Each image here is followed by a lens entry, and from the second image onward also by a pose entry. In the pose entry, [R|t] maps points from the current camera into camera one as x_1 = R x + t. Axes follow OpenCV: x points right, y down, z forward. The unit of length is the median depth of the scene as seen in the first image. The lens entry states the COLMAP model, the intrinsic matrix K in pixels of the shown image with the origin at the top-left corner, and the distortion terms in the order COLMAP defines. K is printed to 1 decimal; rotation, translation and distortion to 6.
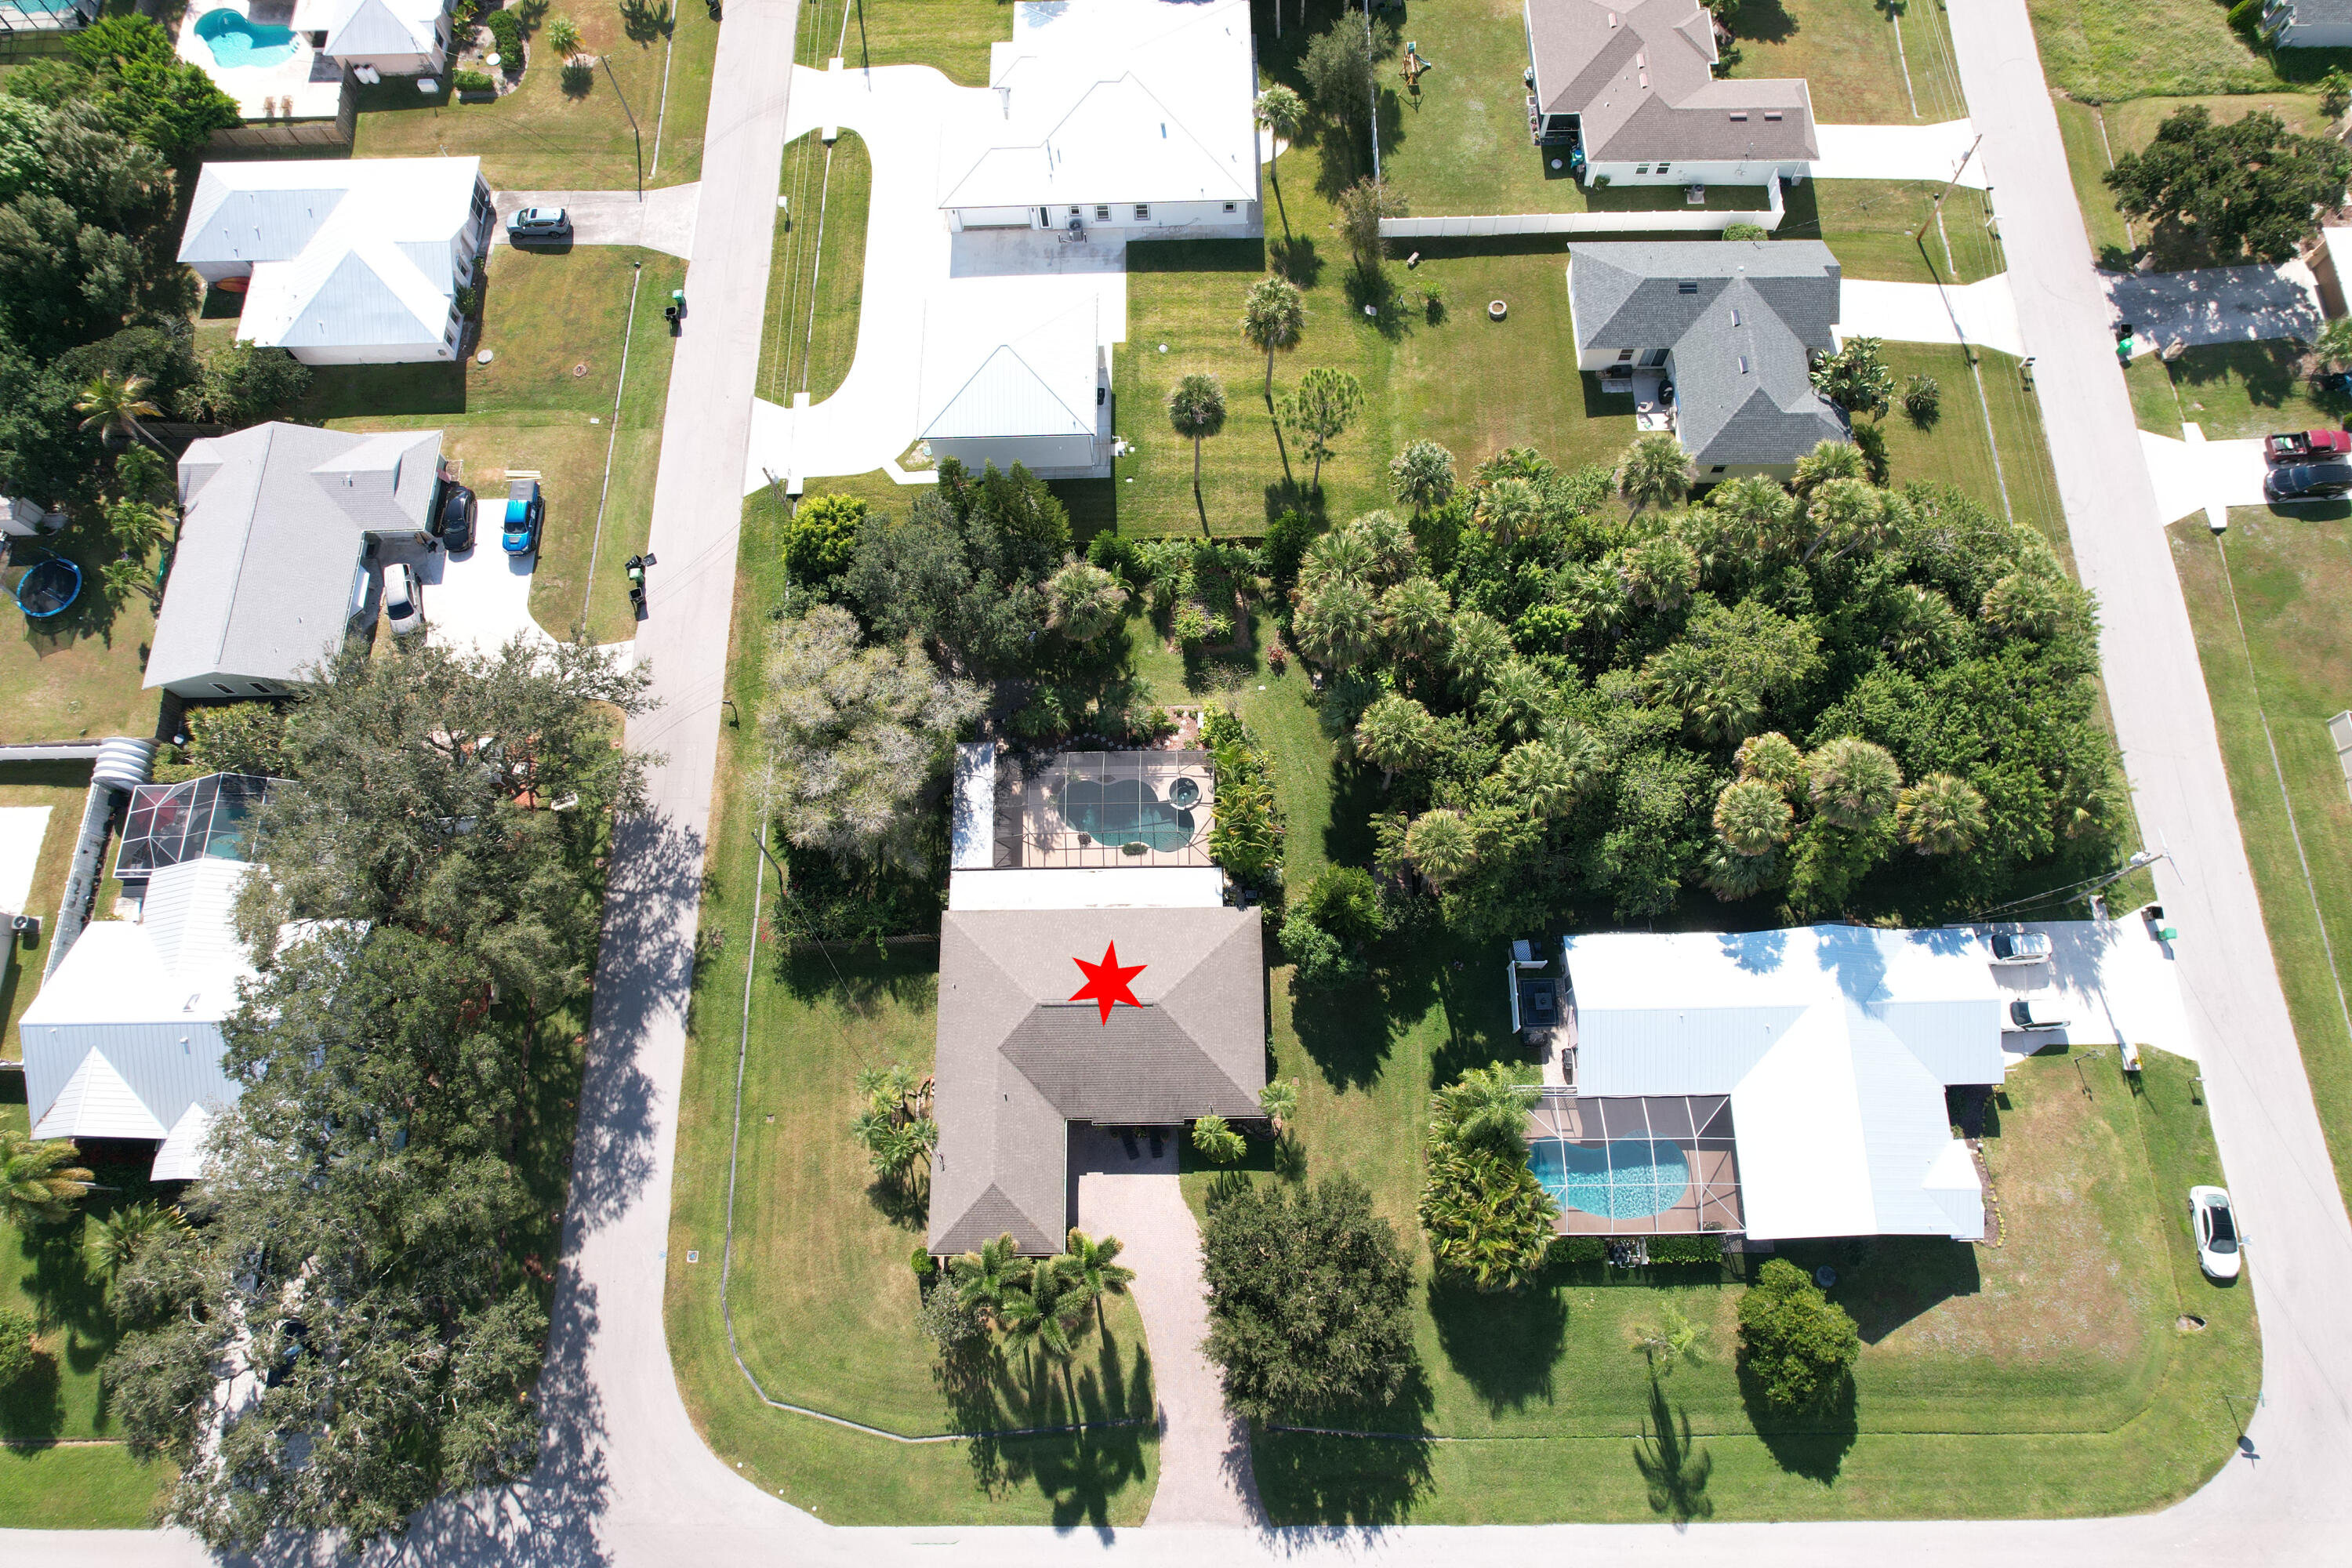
lens RADIAL K [[1499.6, 0, 1185.3], [0, 1499.6, 787.9], [0, 0, 1]] dist [-0.056529, 0.042790]
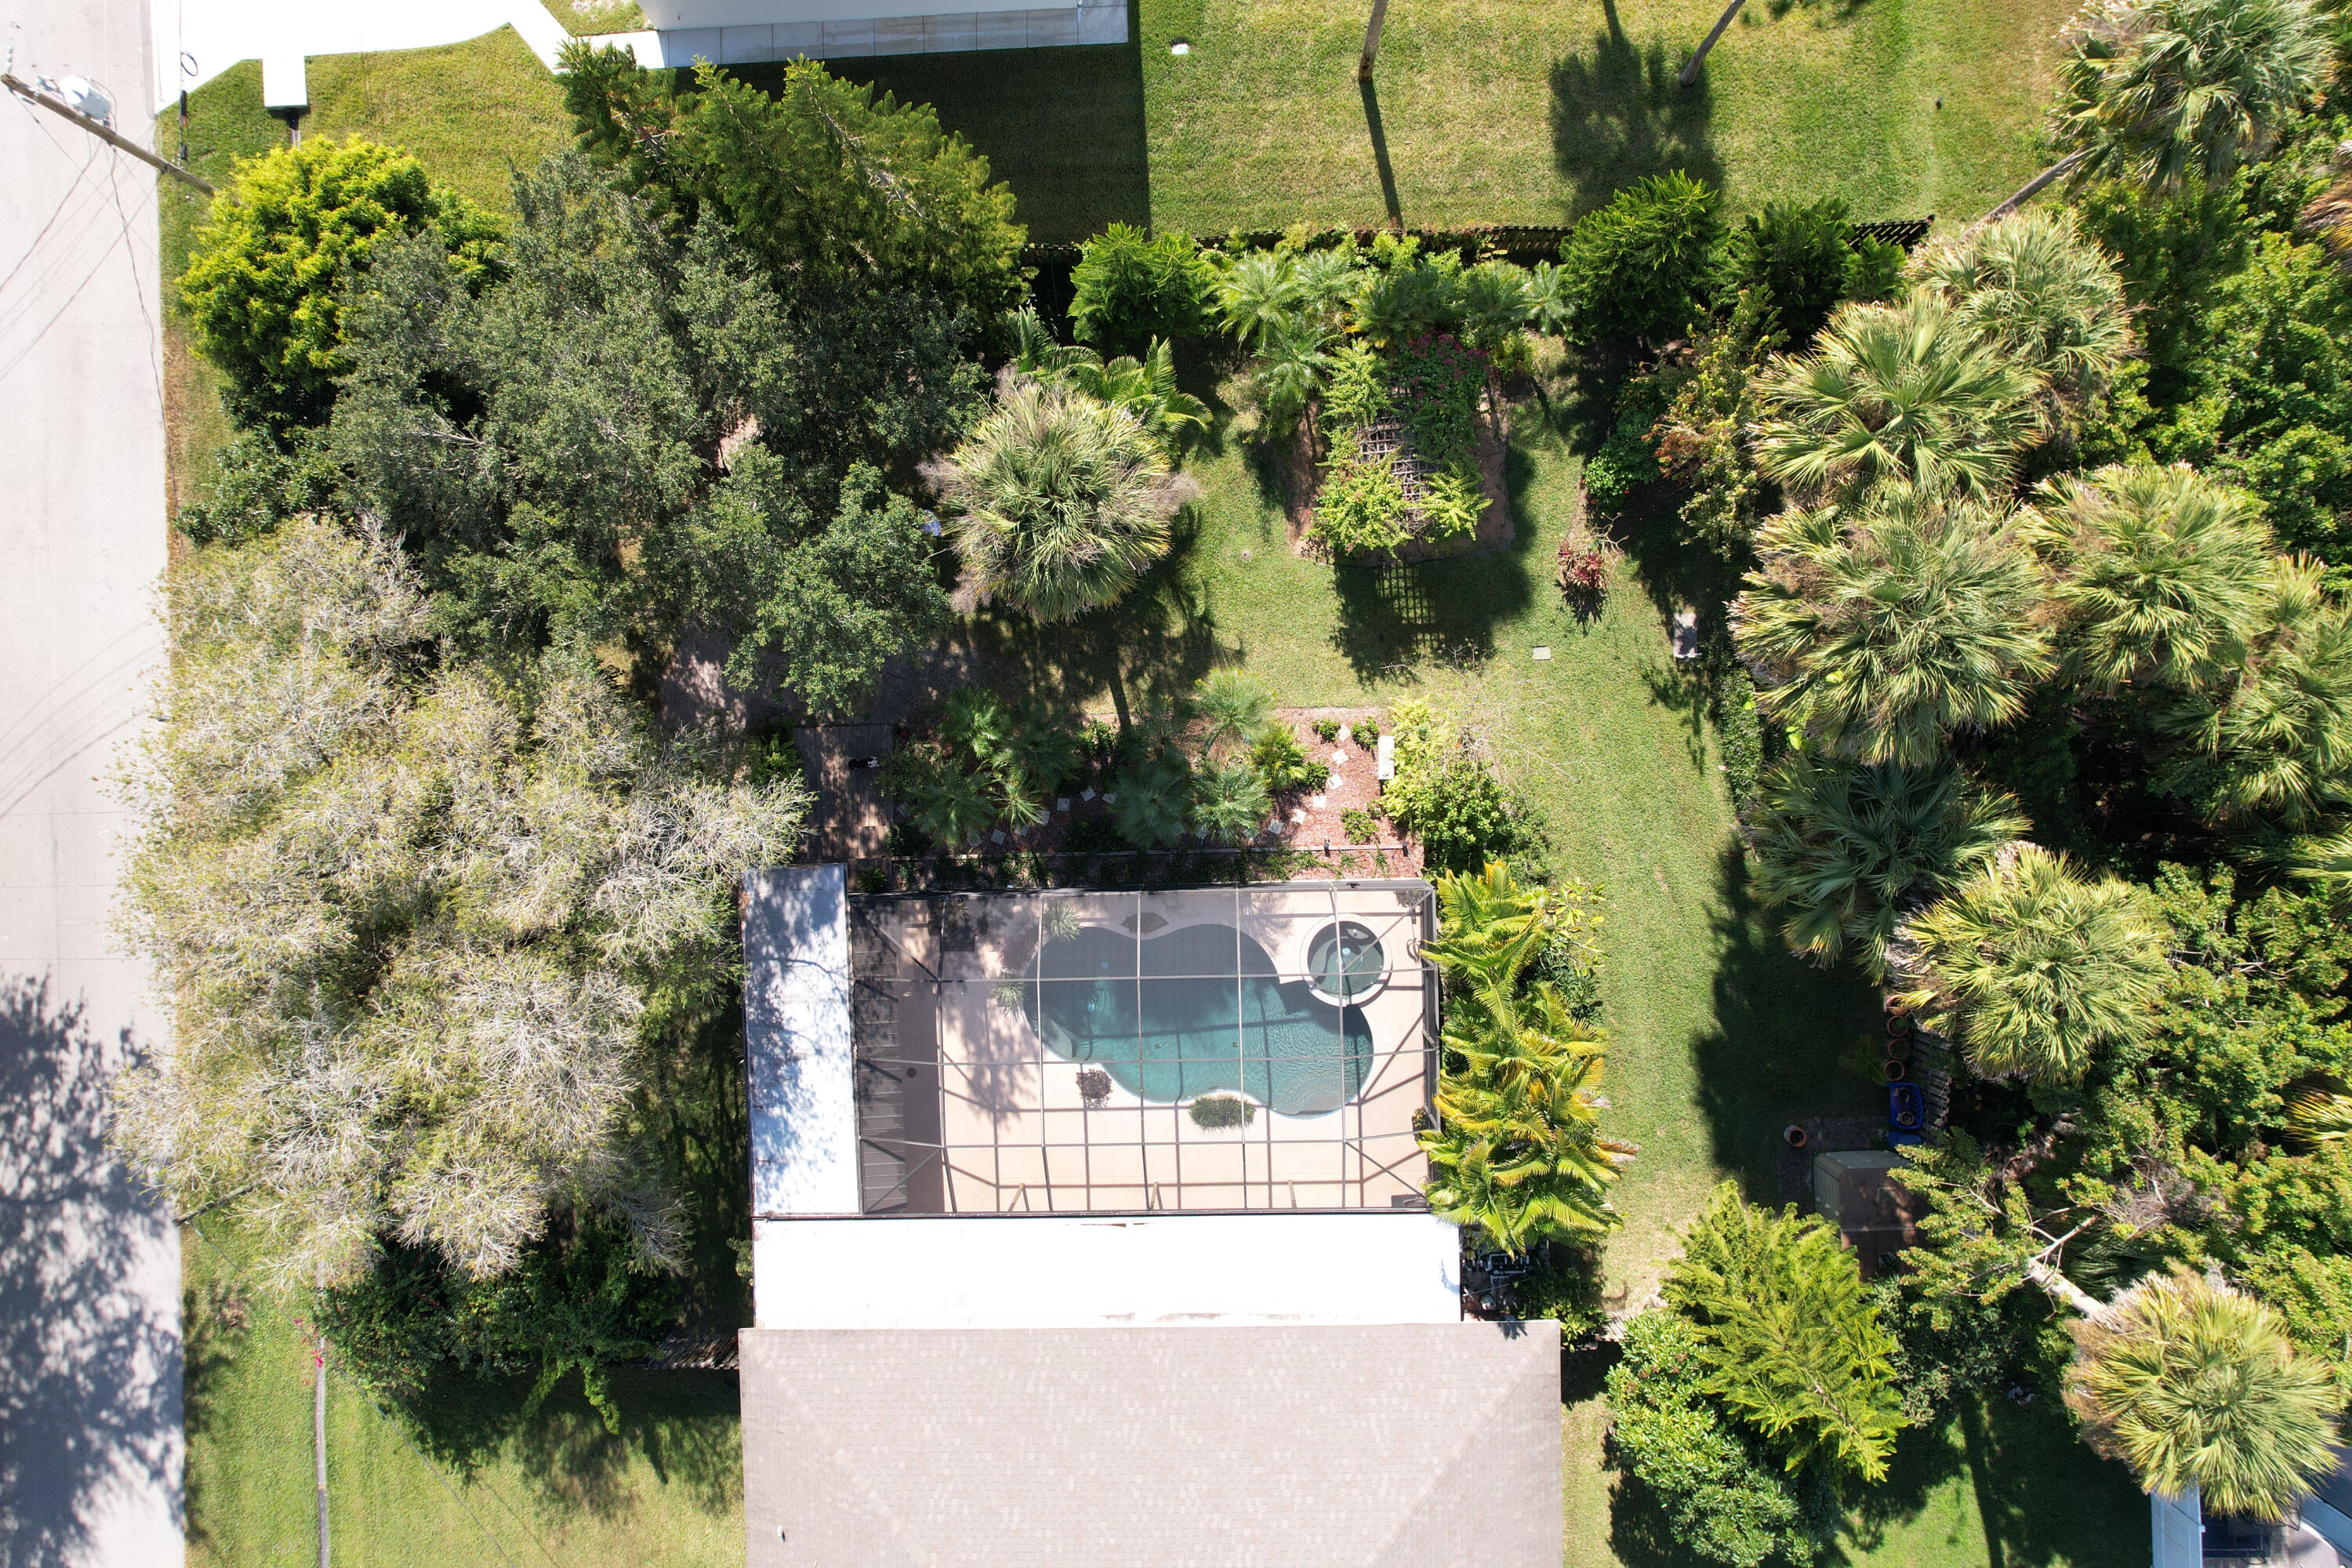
lens RADIAL K [[1499.6, 0, 1182.1], [0, 1499.6, 771.6], [0, 0, 1]] dist [-0.056529, 0.042790]
pose [[0.999847, -0.014058, -0.010371, -0.038715], [0.016703, 0.943228, 0.331726, -0.173655], [0.005118, -0.331848, 0.943319, 0.654032]]
